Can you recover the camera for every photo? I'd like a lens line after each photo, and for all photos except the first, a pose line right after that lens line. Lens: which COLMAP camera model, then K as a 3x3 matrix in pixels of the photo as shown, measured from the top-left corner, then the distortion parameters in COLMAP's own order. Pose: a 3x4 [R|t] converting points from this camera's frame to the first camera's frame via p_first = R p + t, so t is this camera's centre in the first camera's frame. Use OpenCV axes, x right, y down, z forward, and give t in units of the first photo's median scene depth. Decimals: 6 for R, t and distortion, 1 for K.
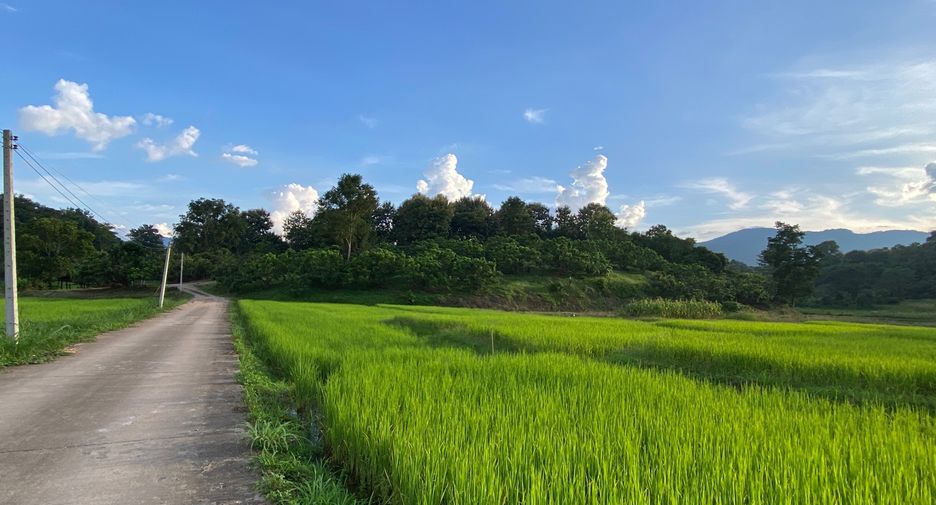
lens RADIAL K [[477.1, 0, 496.0], [0, 477.1, 239.3], [0, 0, 1]] dist [0.001043, -0.000392]
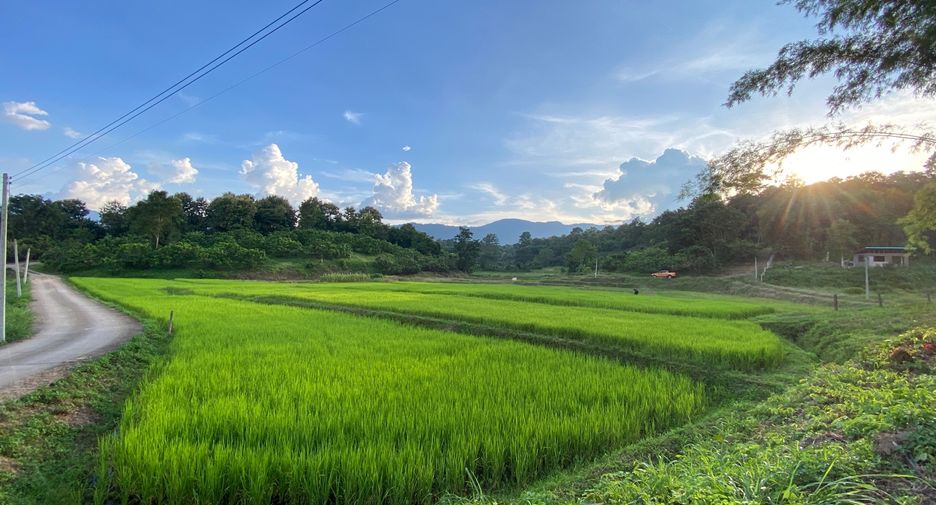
lens RADIAL K [[379.1, 0, 468.0], [0, 379.1, 252.5], [0, 0, 1]] dist [0.034917, -0.026709]
pose [[0.936898, 0.000710, 0.349603, 0.074306], [-0.030093, 0.996450, 0.078620, -0.029589], [-0.348306, -0.084179, 0.933593, -0.198124]]
